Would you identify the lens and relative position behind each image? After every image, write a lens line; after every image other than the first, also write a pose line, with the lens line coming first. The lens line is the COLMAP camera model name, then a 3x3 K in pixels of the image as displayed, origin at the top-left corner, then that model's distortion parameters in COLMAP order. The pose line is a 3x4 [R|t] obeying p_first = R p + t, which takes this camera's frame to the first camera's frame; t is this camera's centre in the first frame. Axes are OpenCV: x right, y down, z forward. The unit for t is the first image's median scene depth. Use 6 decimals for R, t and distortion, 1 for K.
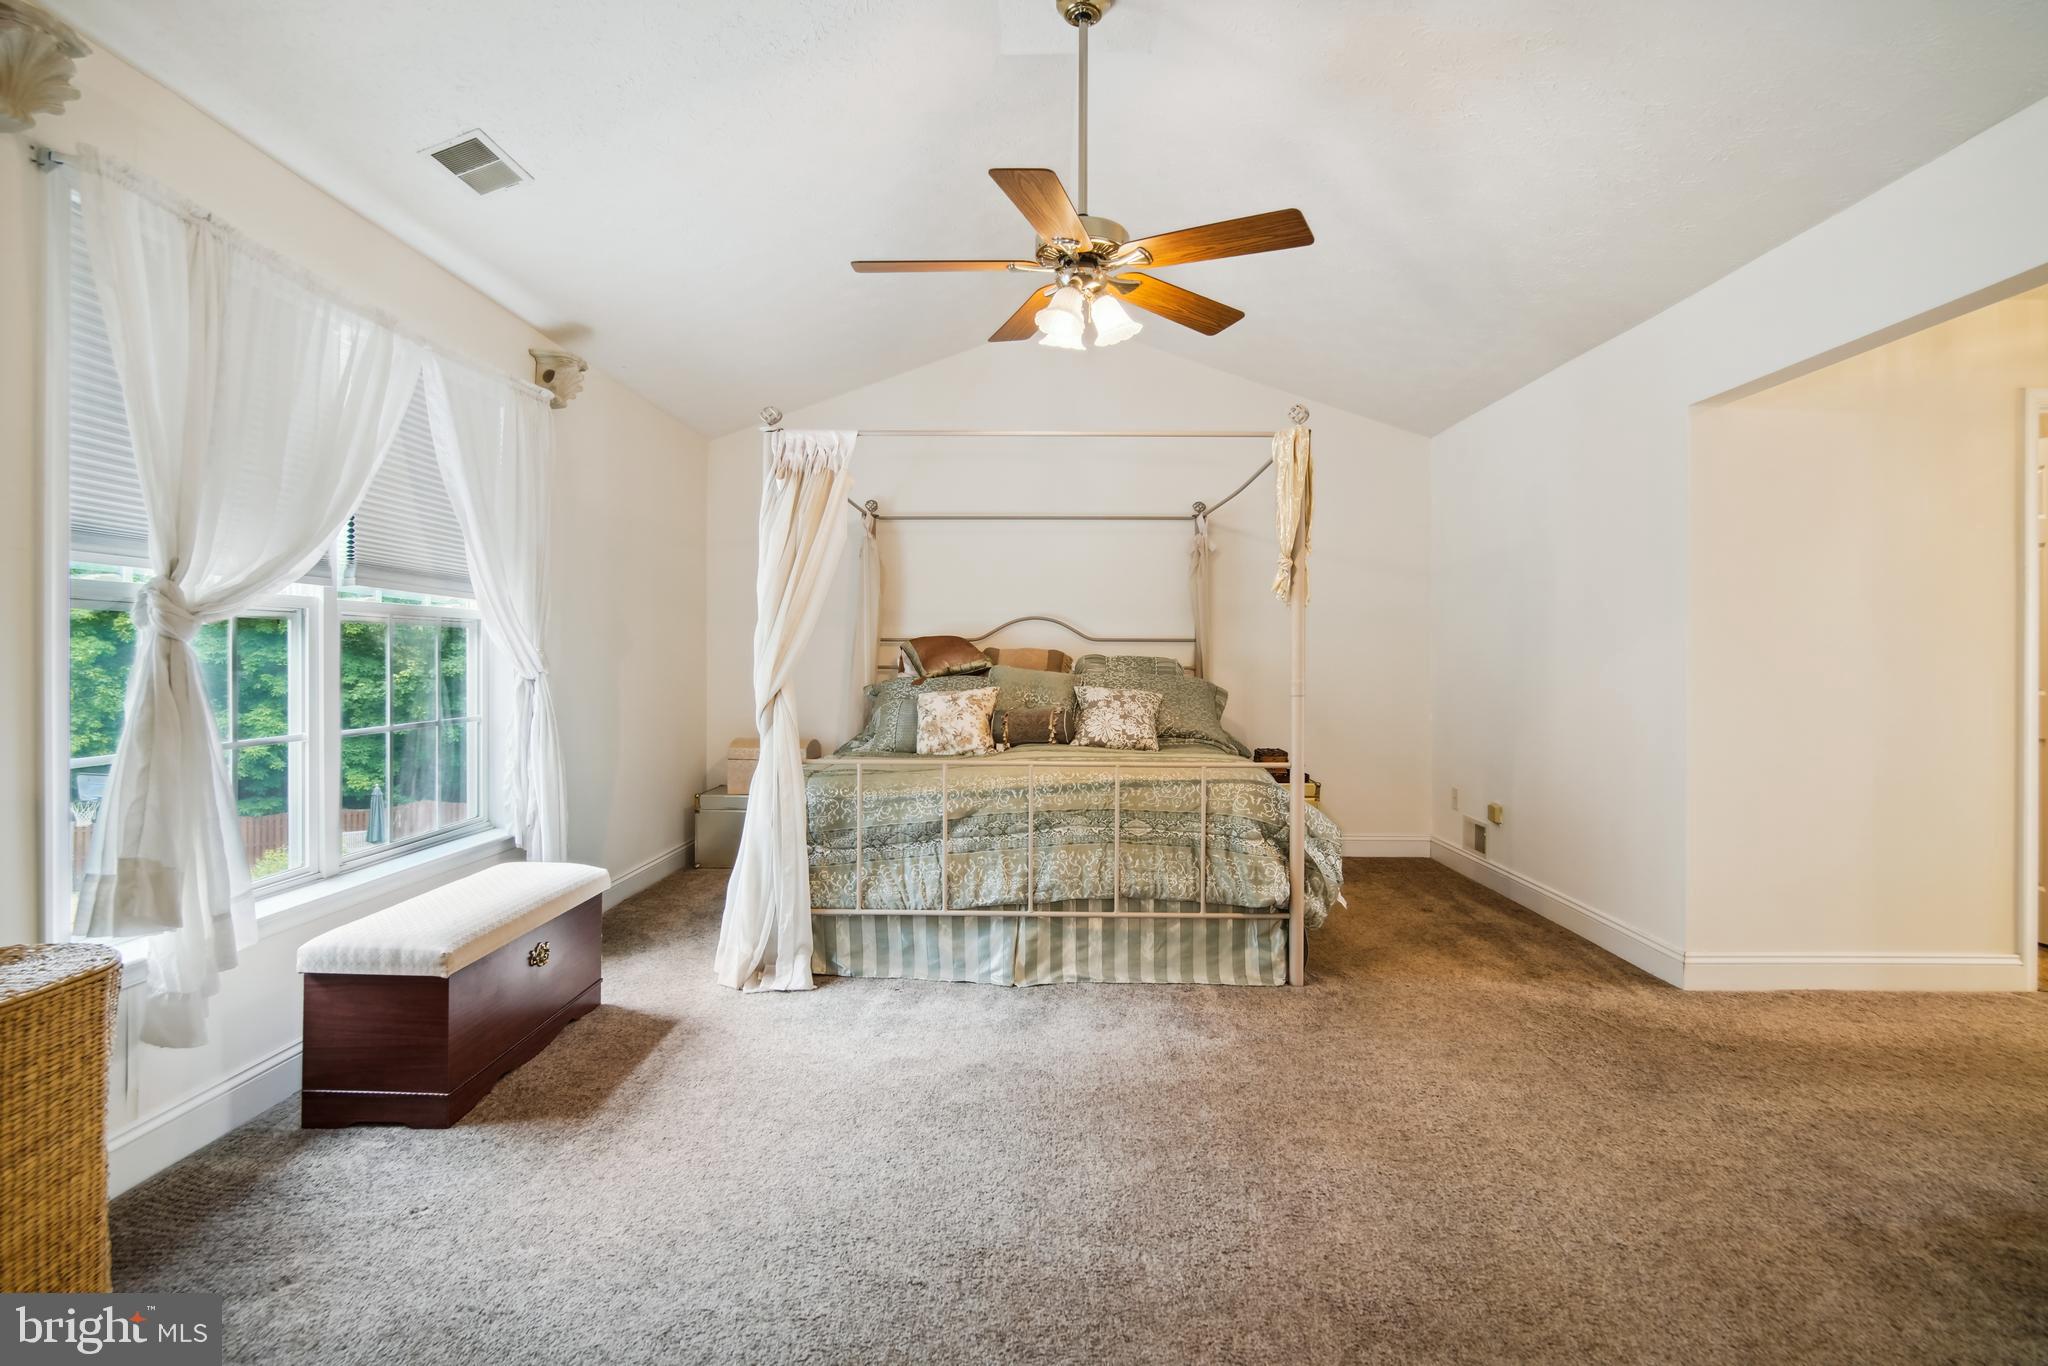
lens RADIAL K [[965.5, 0, 1015.2], [0, 965.5, 656.5], [0, 0, 1]] dist [-0.015969, 0.006390]
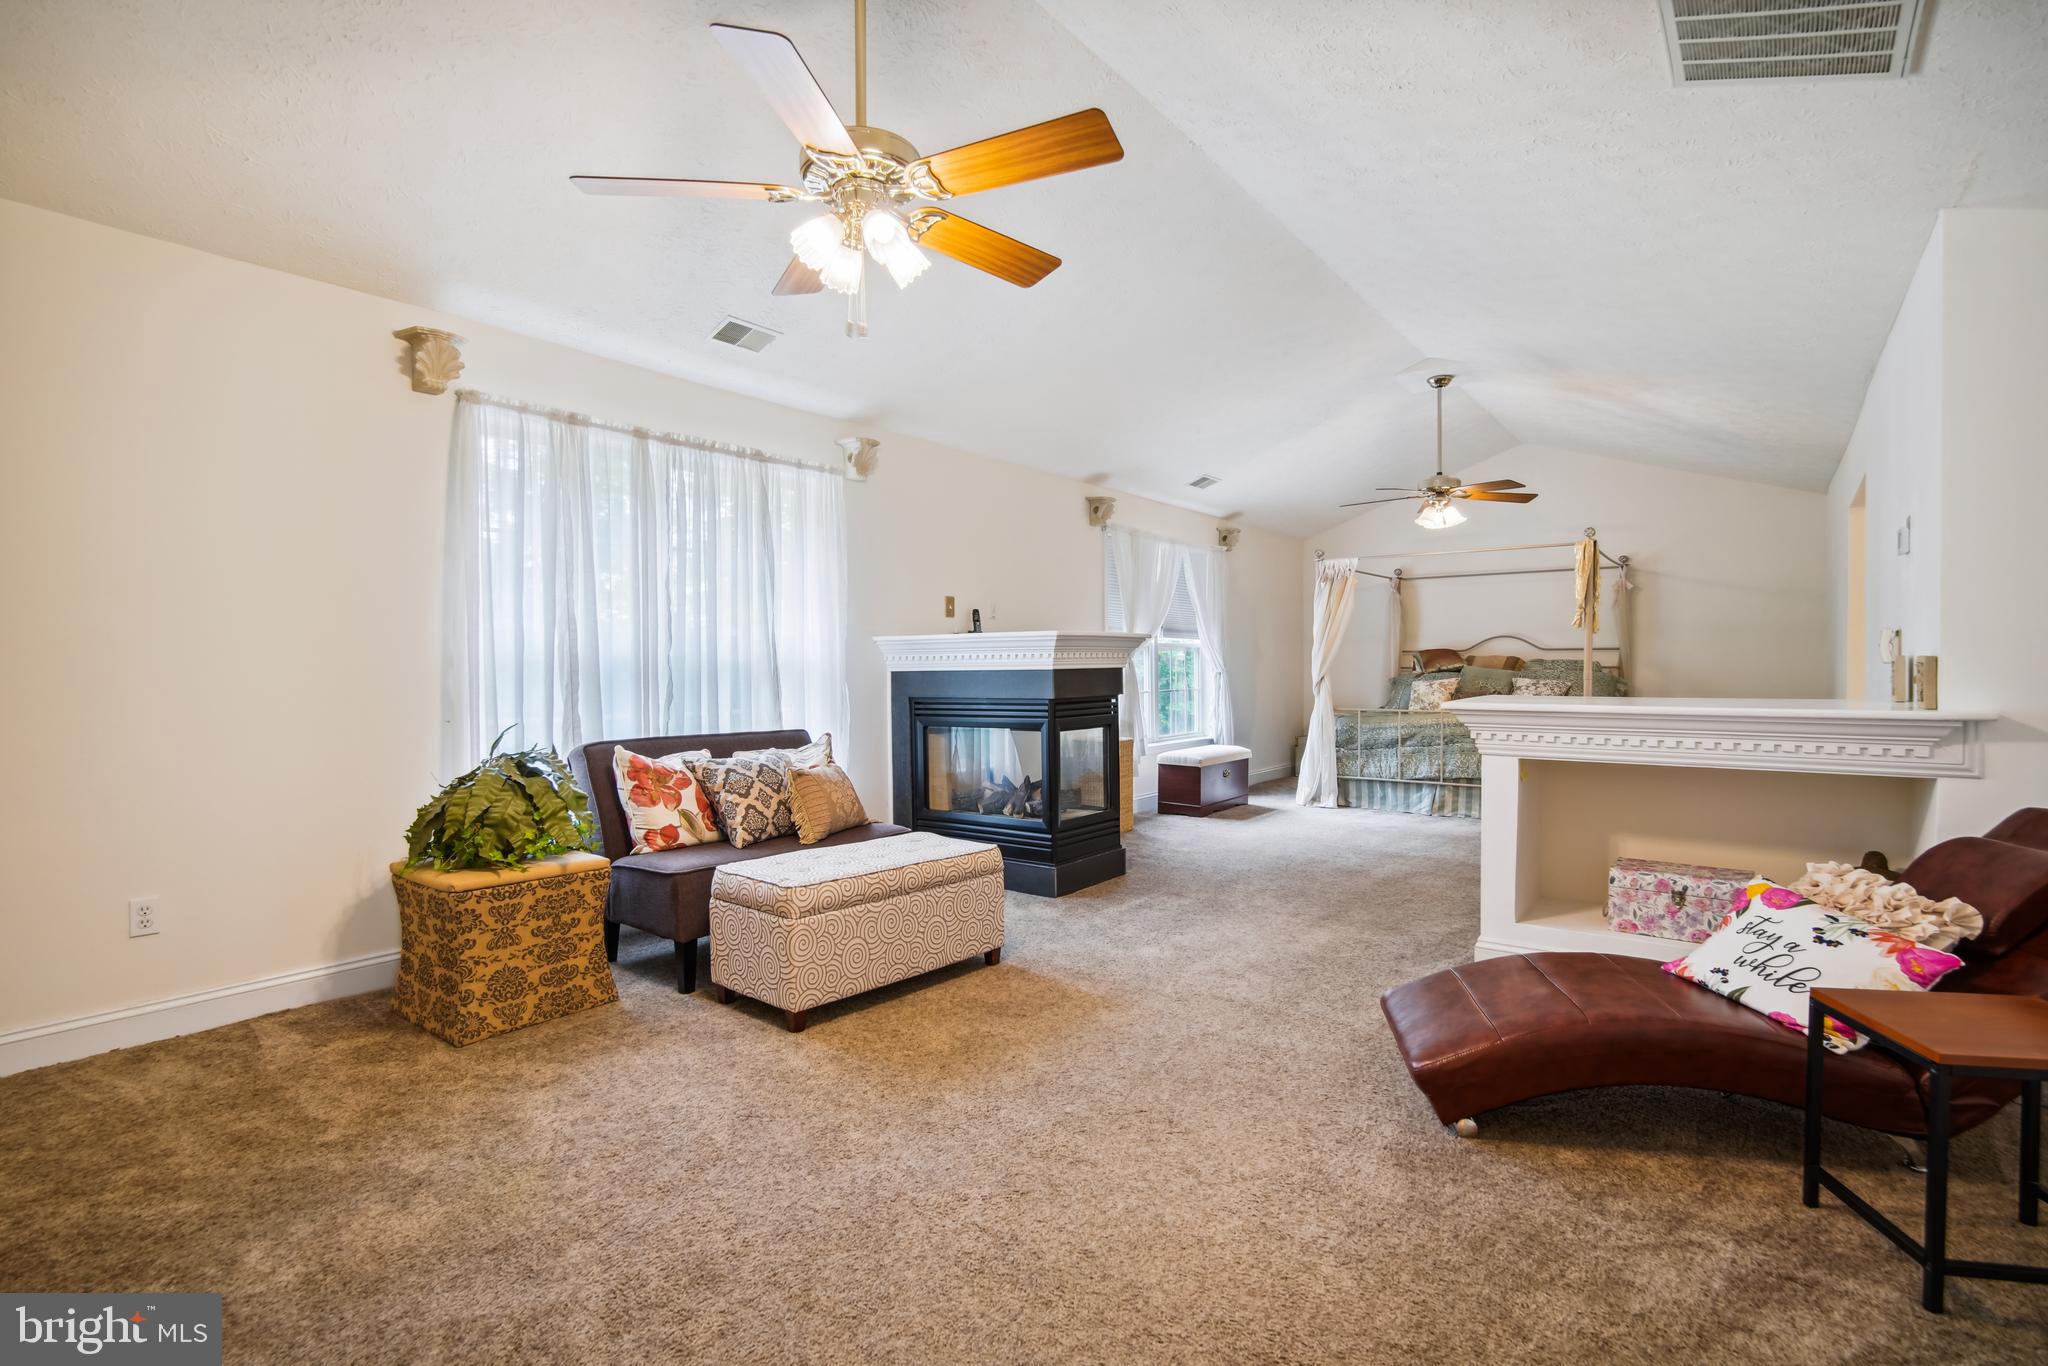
lens RADIAL K [[965.5, 0, 1031.8], [0, 965.5, 681.8], [0, 0, 1]] dist [-0.015969, 0.006390]
pose [[0.811894, 0.001578, -0.583803, 0.510329], [0.008921, 0.999846, 0.015108, 0.006901], [0.583737, -0.017474, 0.811755, -1.204863]]
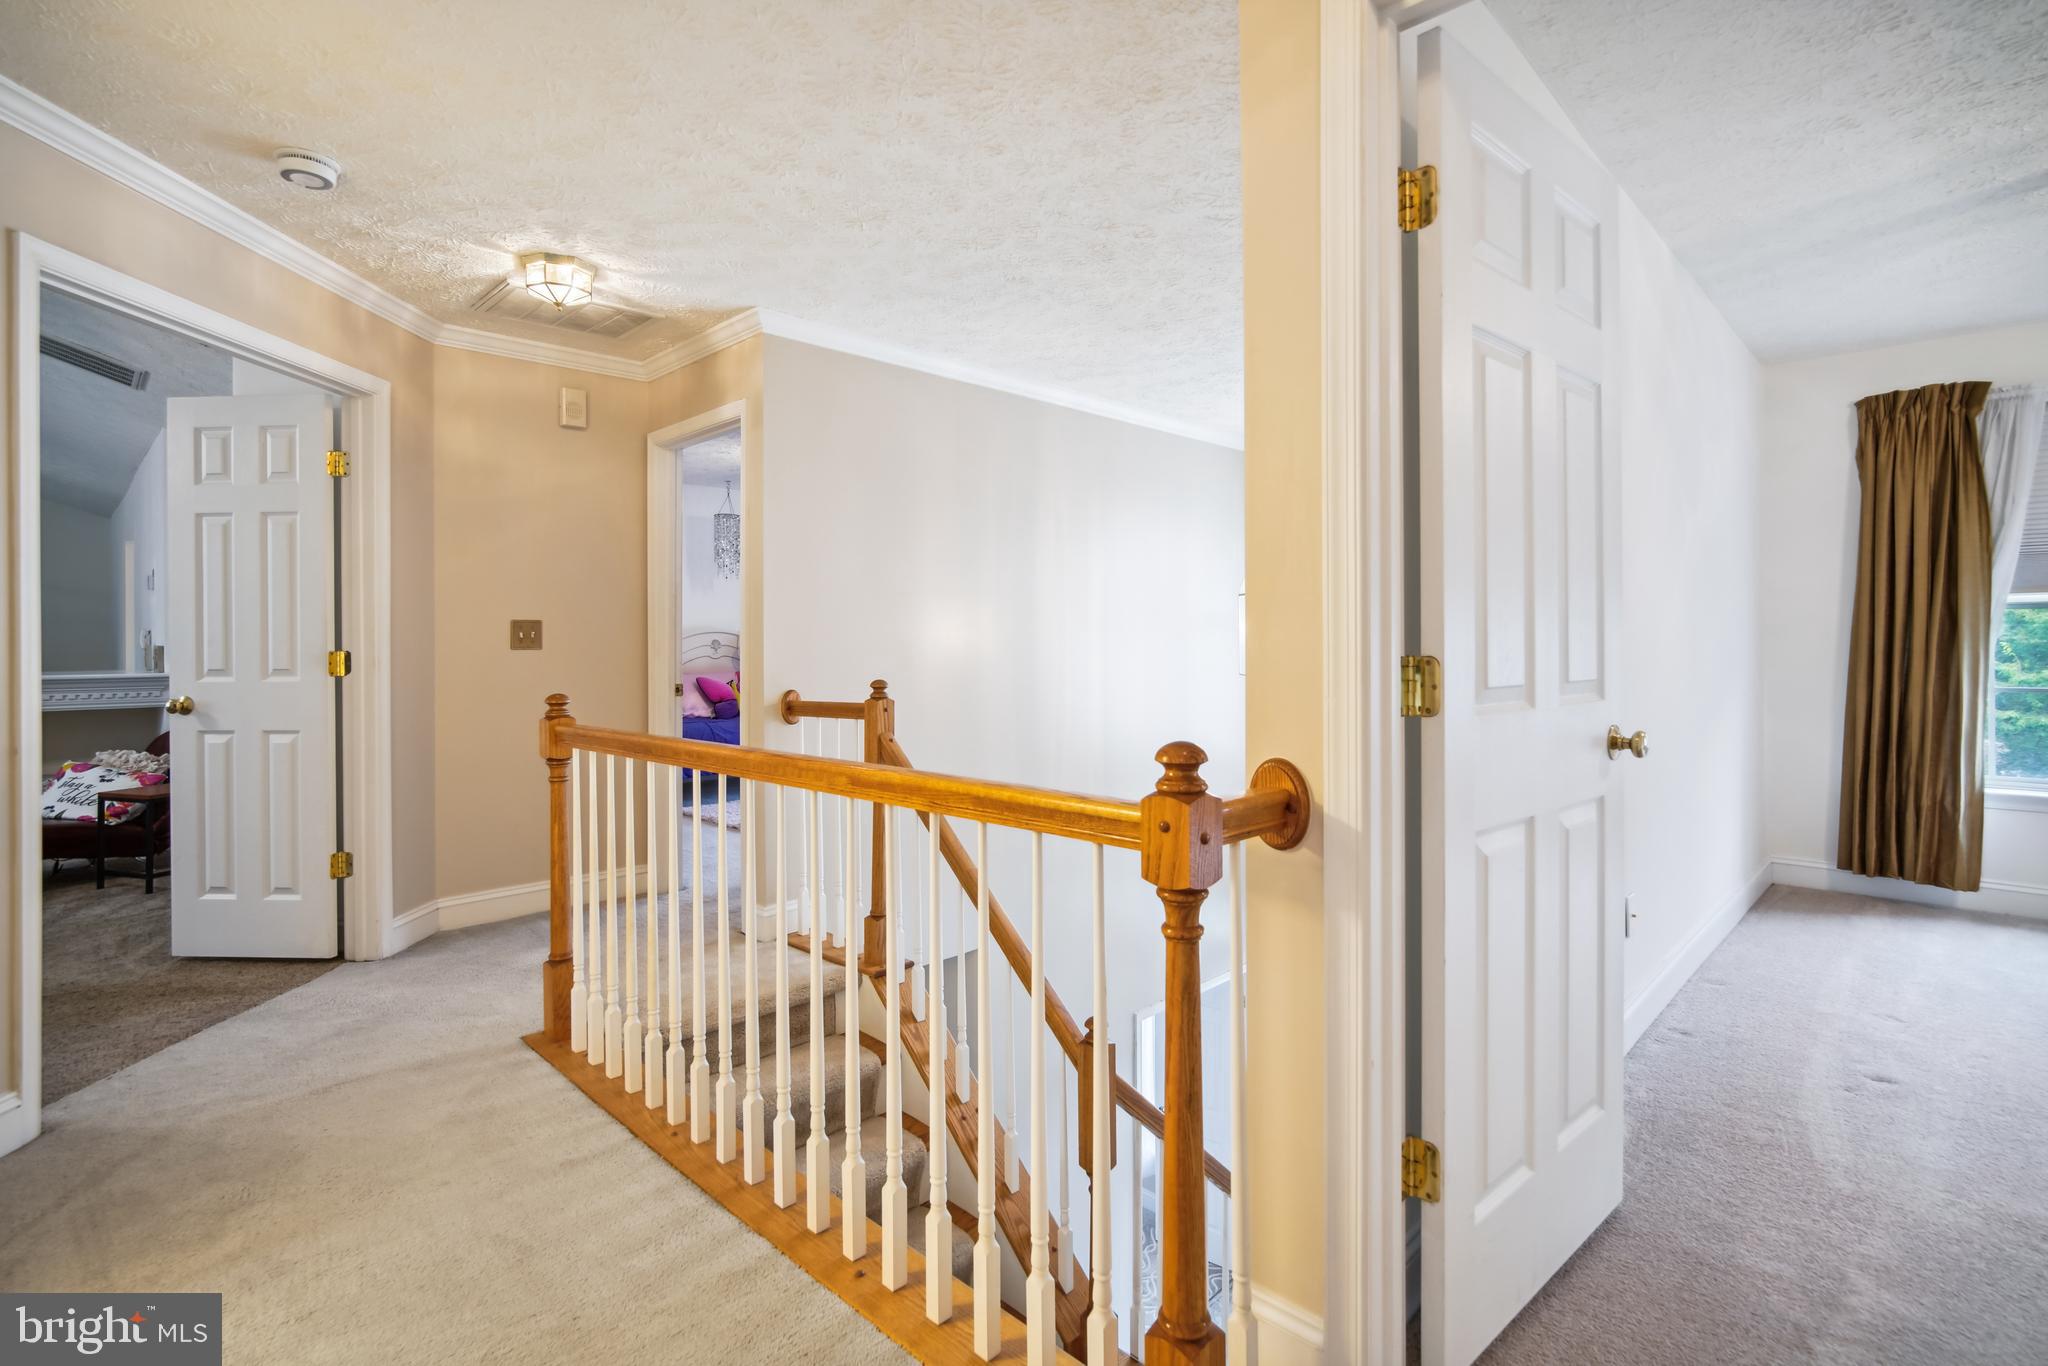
lens RADIAL K [[965.5, 0, 1024.1], [0, 965.5, 662.4], [0, 0, 1]] dist [-0.015969, 0.006390]
pose [[0.683508, -0.019056, 0.729694, 0.469750], [-0.001131, 0.999630, 0.027166, -0.013849], [-0.729942, -0.019394, 0.683234, -2.295614]]
